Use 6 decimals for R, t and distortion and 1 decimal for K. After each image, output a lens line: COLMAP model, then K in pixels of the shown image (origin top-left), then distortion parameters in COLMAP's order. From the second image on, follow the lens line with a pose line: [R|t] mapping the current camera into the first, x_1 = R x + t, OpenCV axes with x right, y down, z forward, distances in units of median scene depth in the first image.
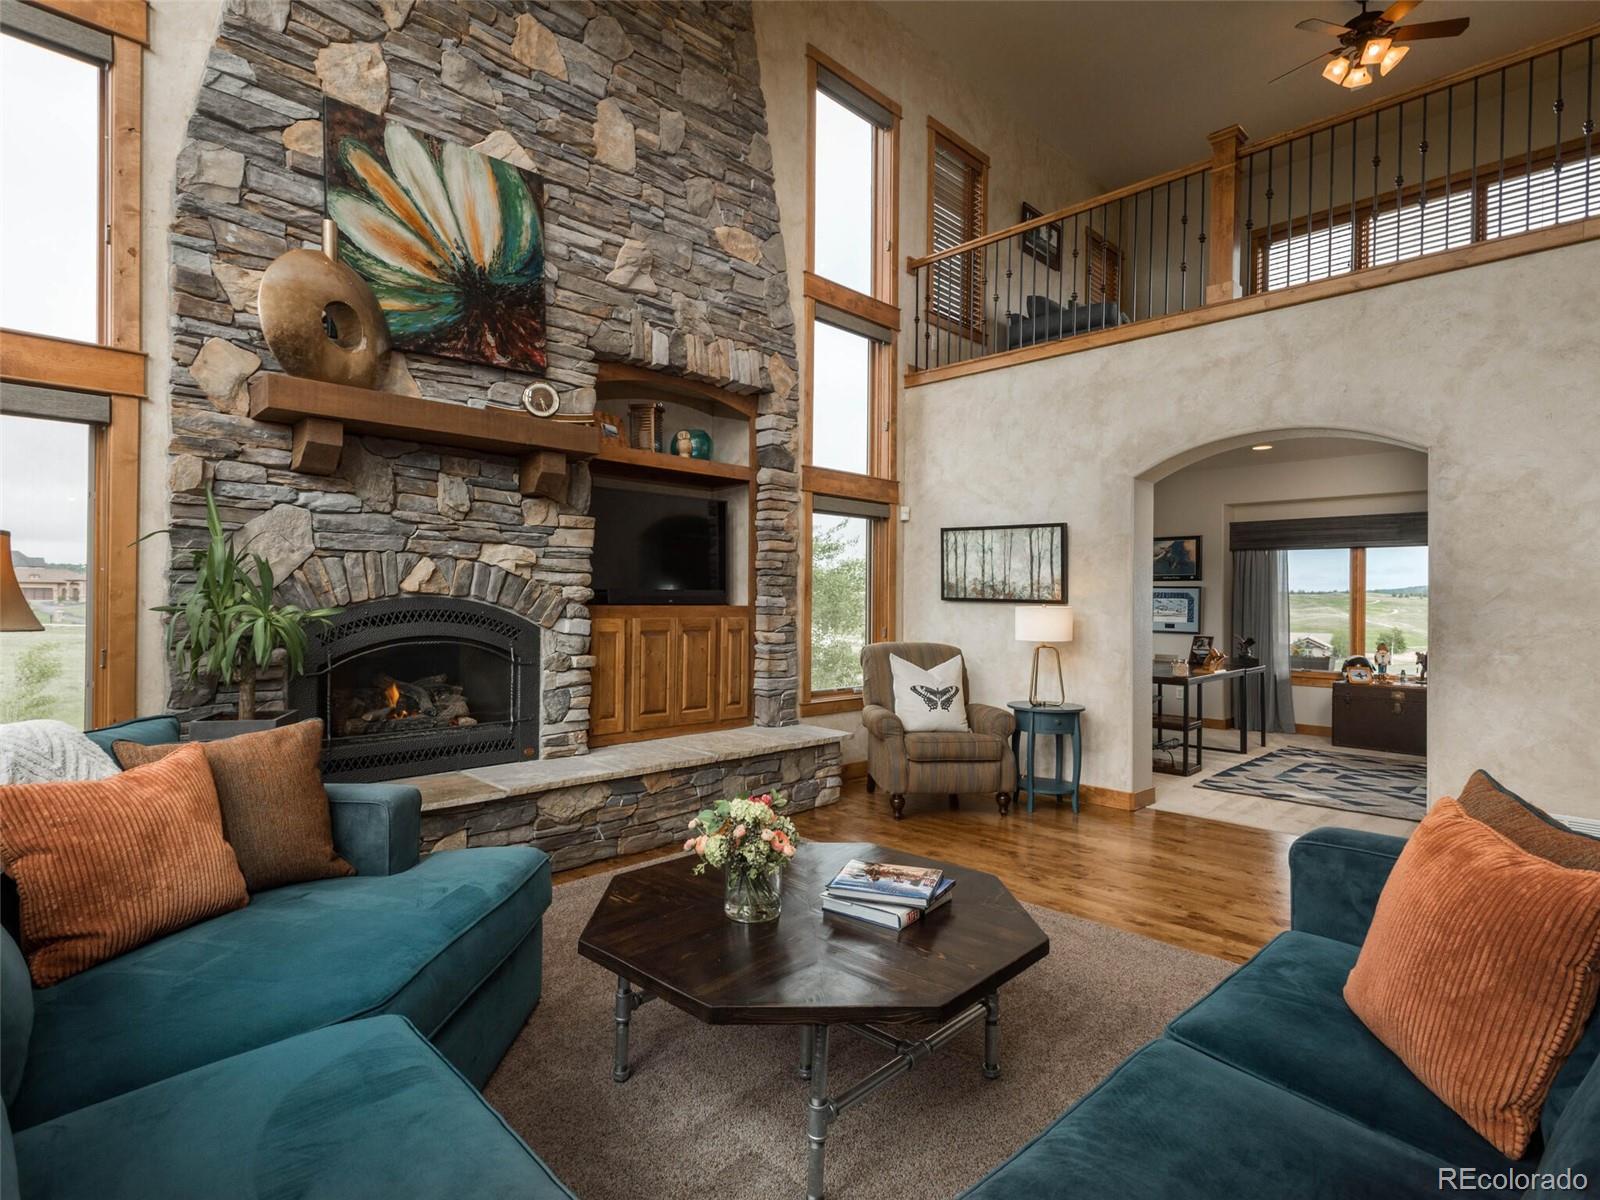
lens RADIAL K [[842.3, 0, 792.4], [0, 842.3, 599.3], [0, 0, 1]] dist [0.021431, -0.003505]
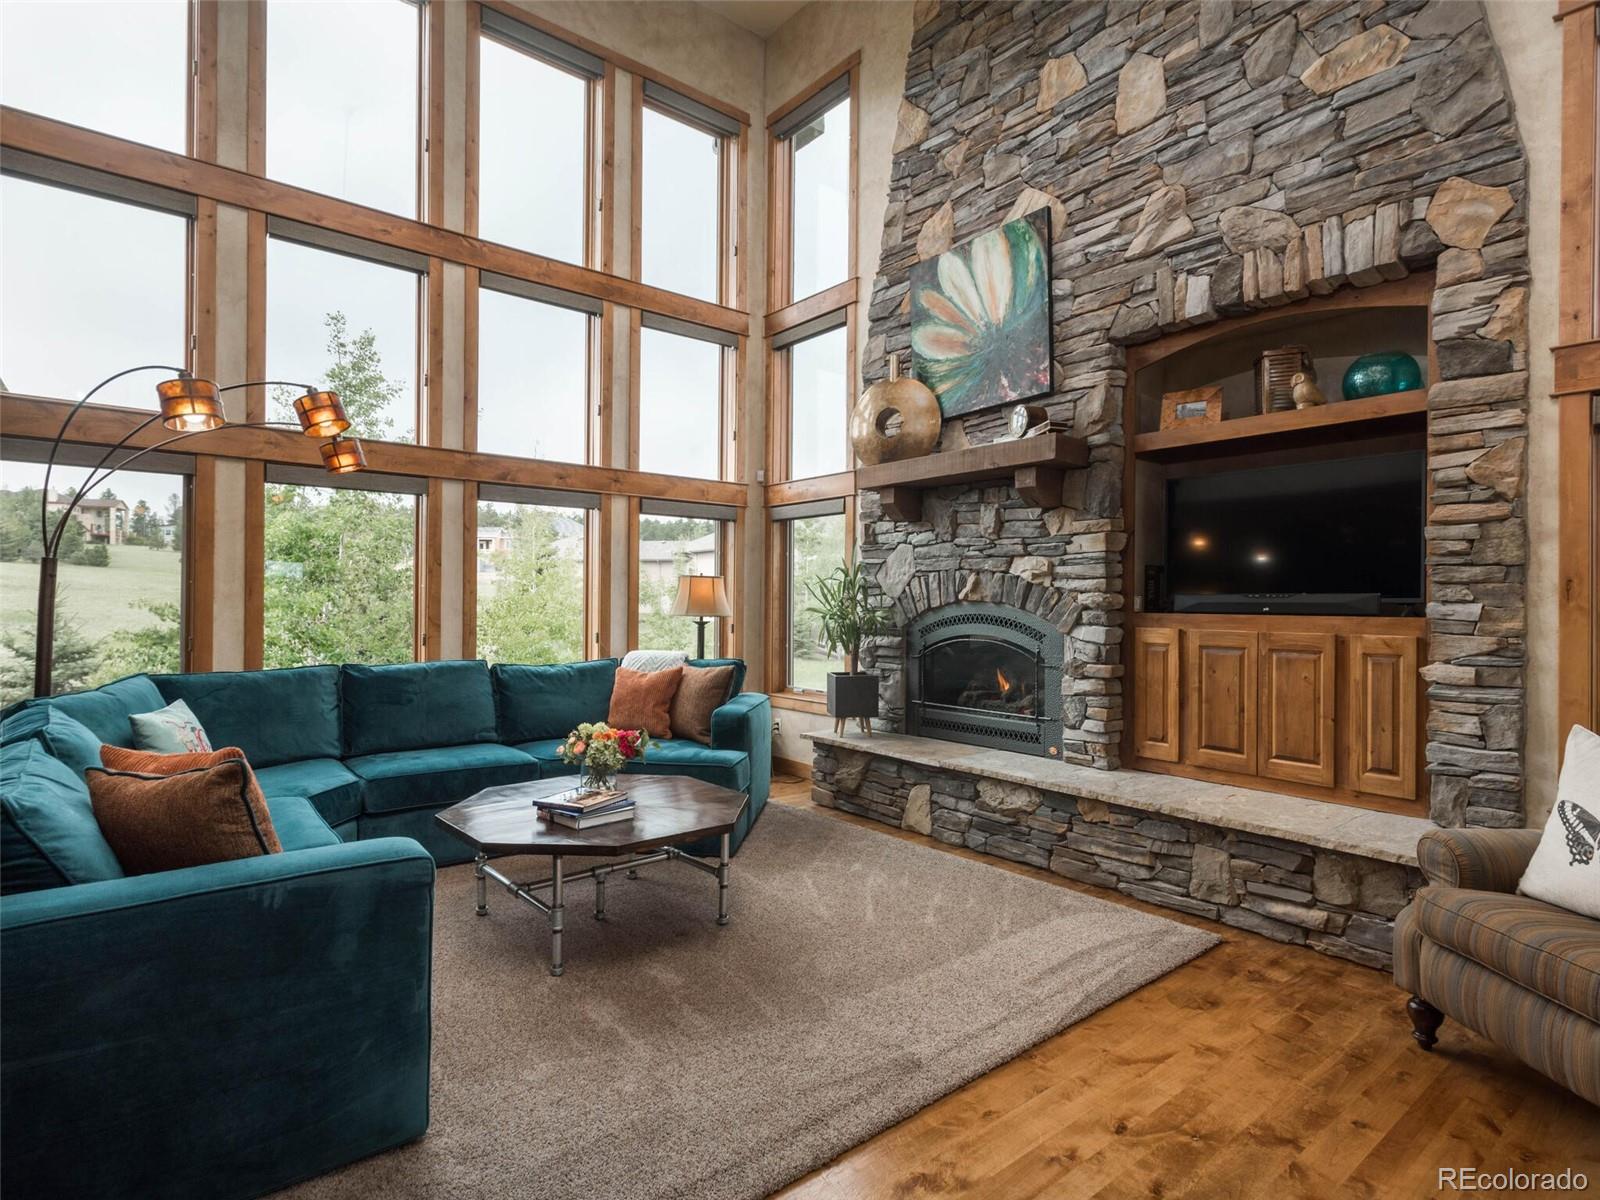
lens RADIAL K [[842.3, 0, 790.0], [0, 842.3, 601.4], [0, 0, 1]] dist [0.021431, -0.003505]
pose [[-0.104260, -0.011569, -0.994483, 0.748219], [-0.008990, 0.999902, -0.010690, 0.008215], [0.994509, 0.007826, -0.104354, 0.758472]]
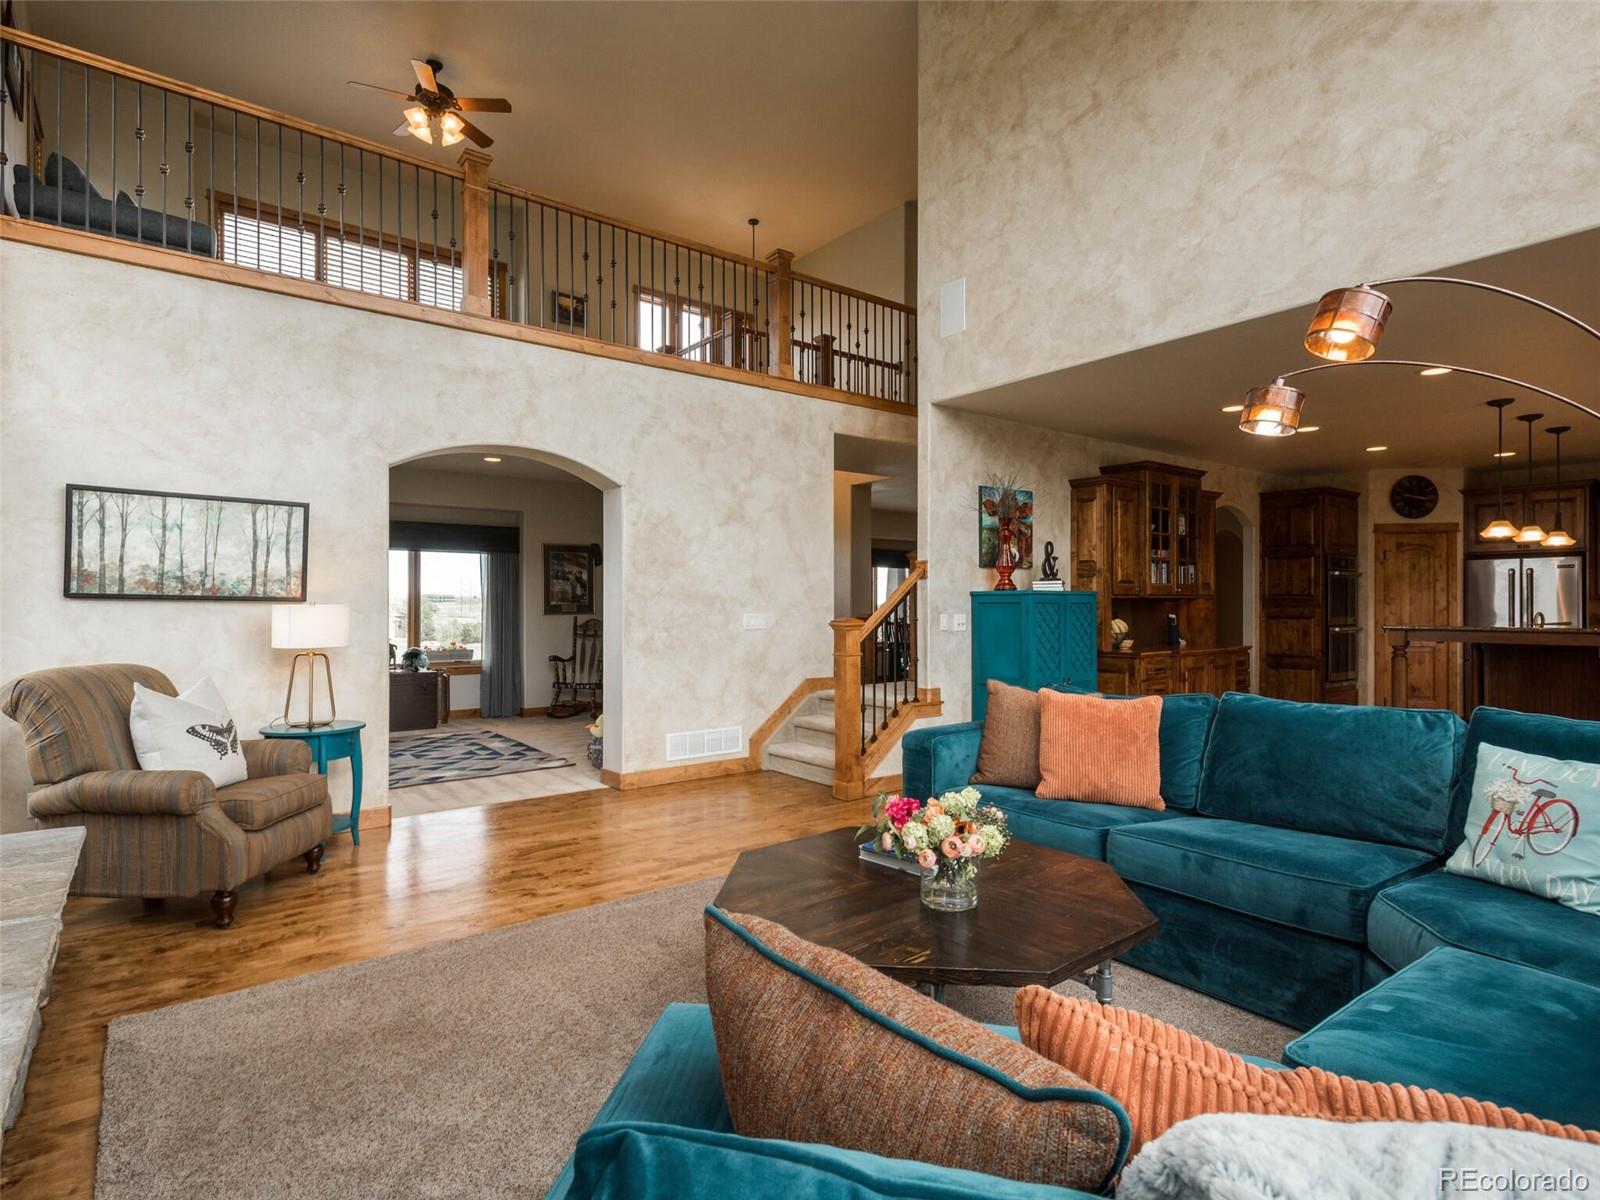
lens RADIAL K [[842.3, 0, 802.1], [0, 842.3, 591.1], [0, 0, 1]] dist [0.021431, -0.003505]
pose [[0.123622, 0.006824, 0.992306, -0.543808], [0.001580, 0.999974, -0.007074, 0.002160], [-0.992328, 0.002442, 0.123608, 0.521728]]
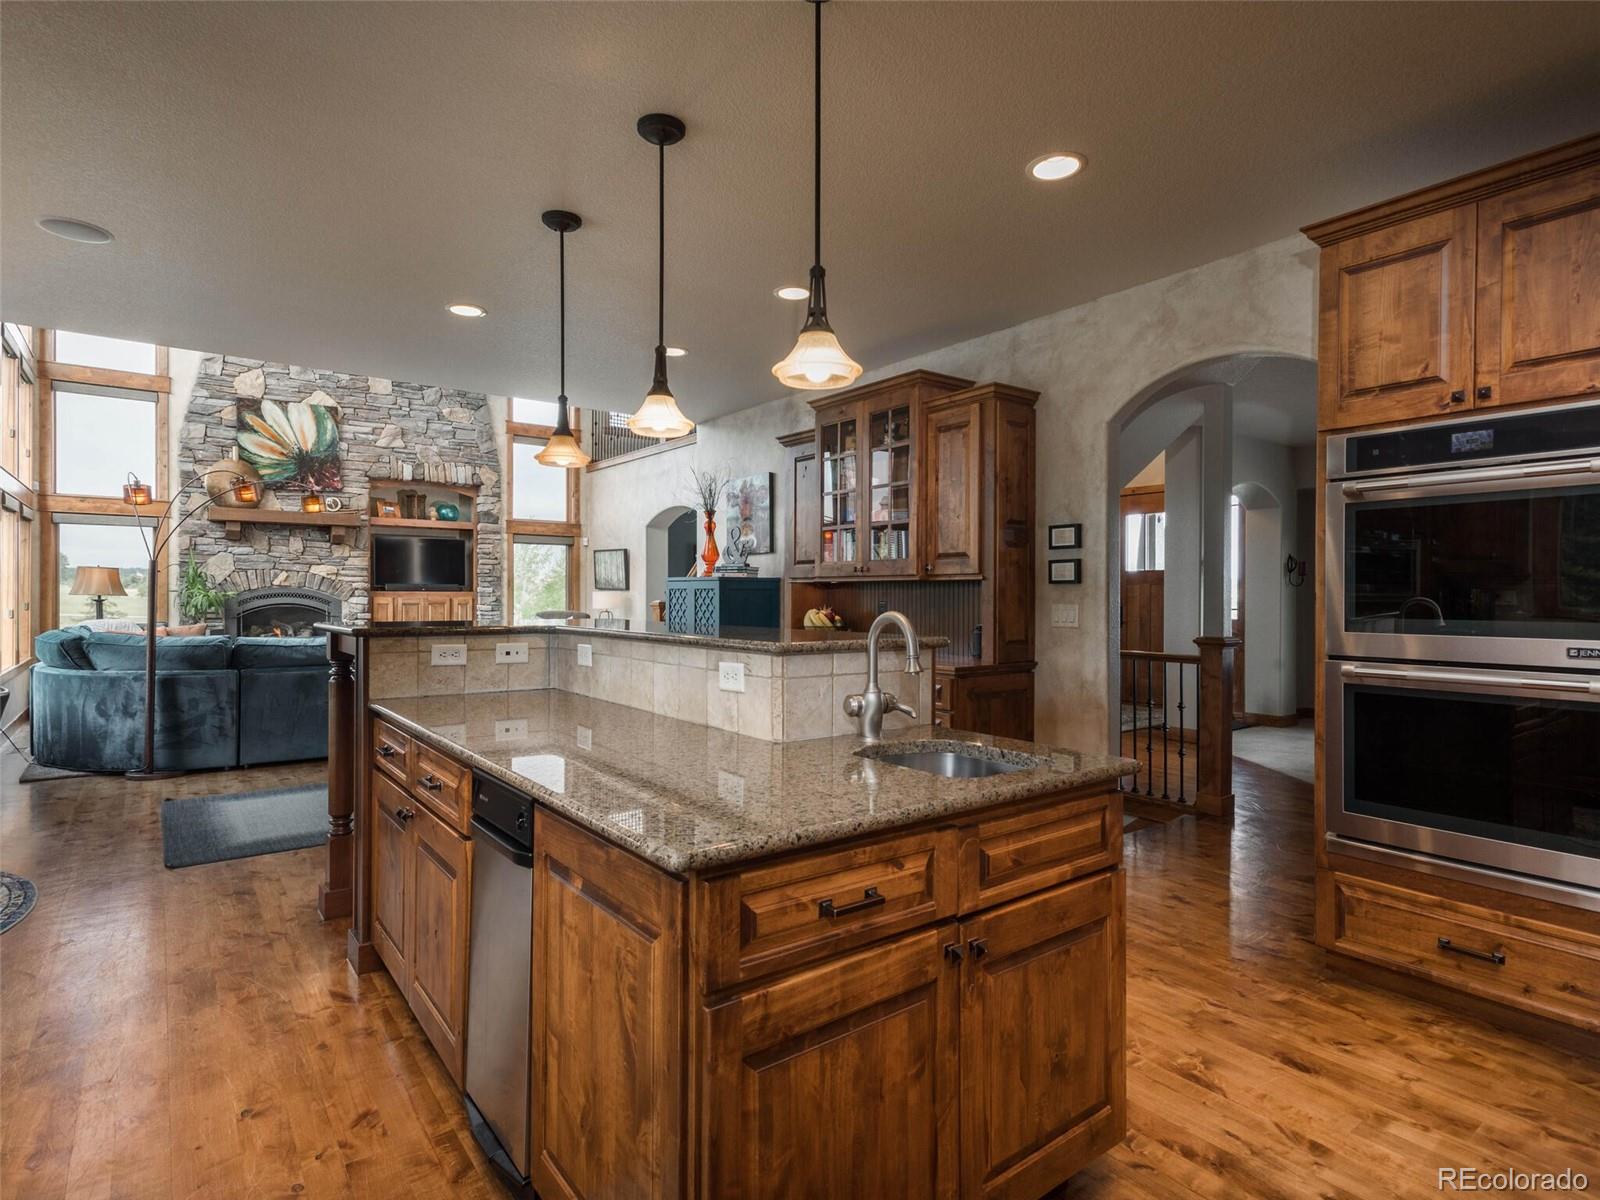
lens RADIAL K [[842.3, 0, 791.7], [0, 842.3, 604.6], [0, 0, 1]] dist [0.021431, -0.003505]
pose [[0.989612, -0.000849, -0.143762, 1.221084], [0.002729, 0.999913, 0.012876, 0.017703], [0.143739, -0.013135, 0.989528, -1.087423]]
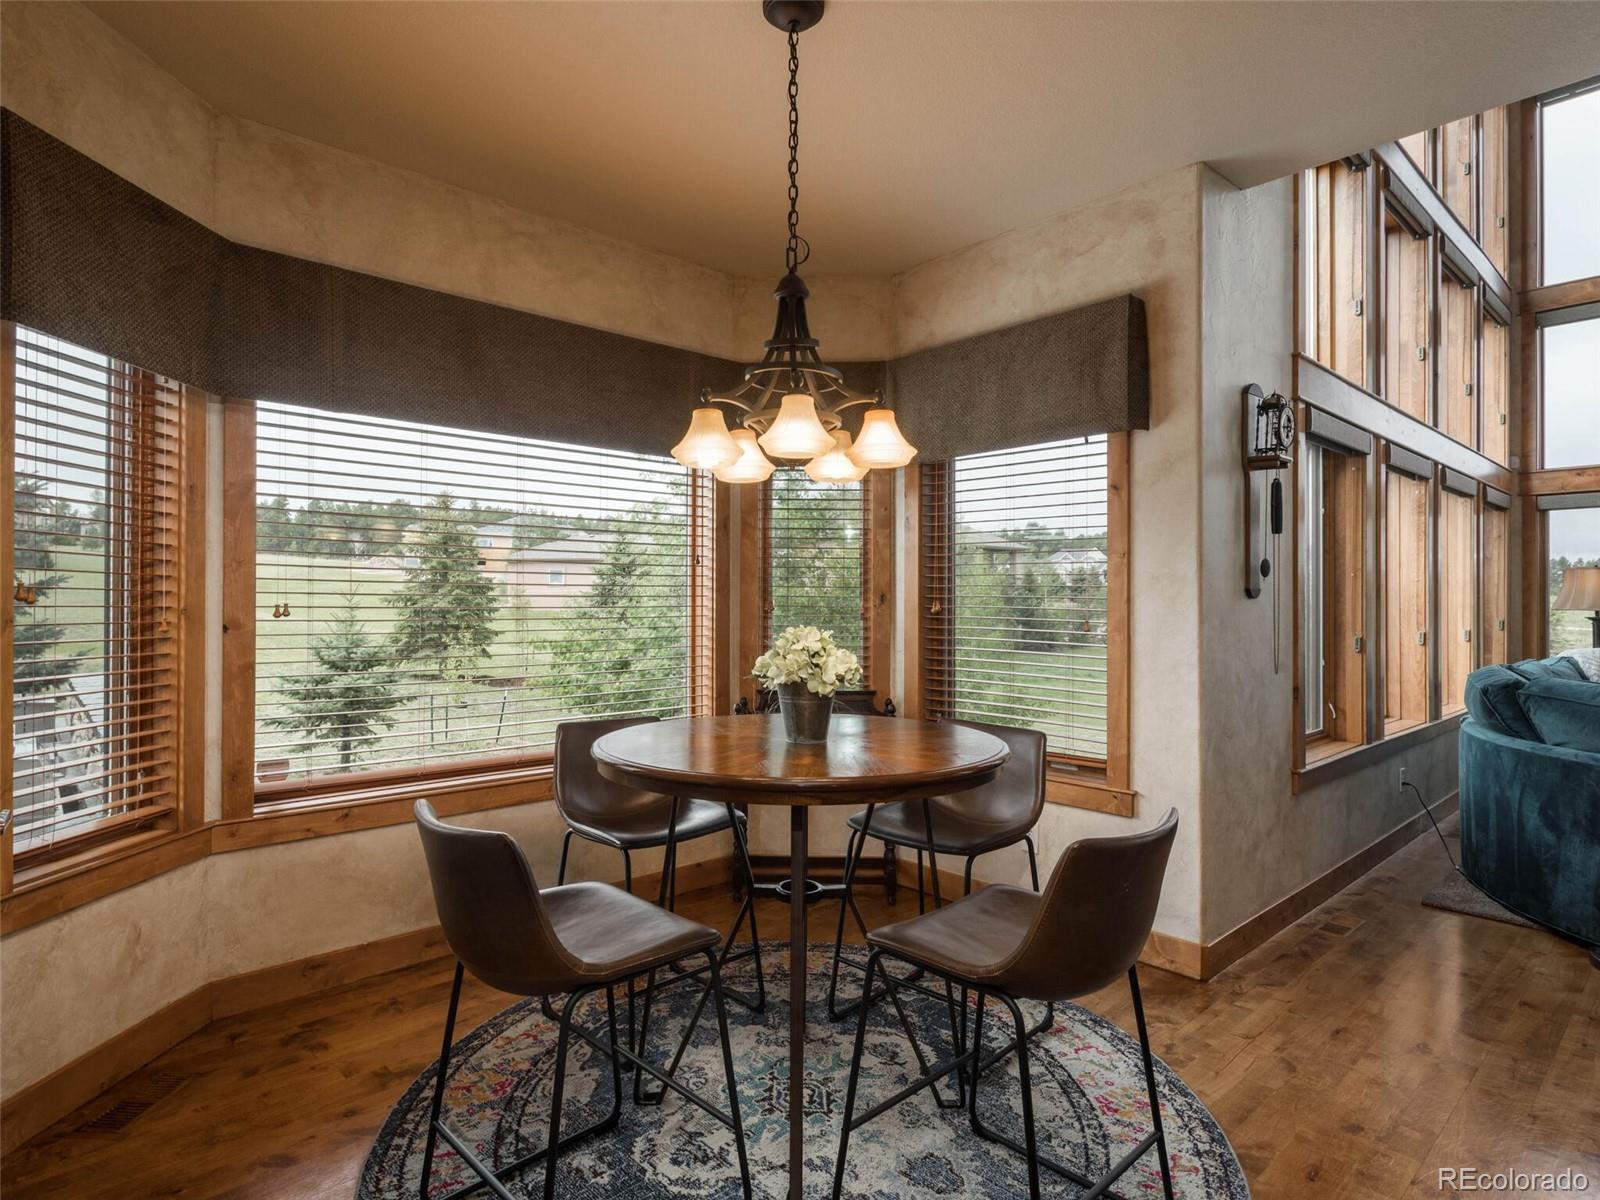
lens RADIAL K [[882.1, 0, 797.1], [0, 882.1, 599.2], [0, 0, 1]] dist [0.004868, 0.001122]
pose [[-0.032258, -0.011495, -0.999413, 0.774375], [0.000485, 0.999934, -0.011516, 0.015245], [0.999479, -0.000857, -0.032251, -0.575570]]
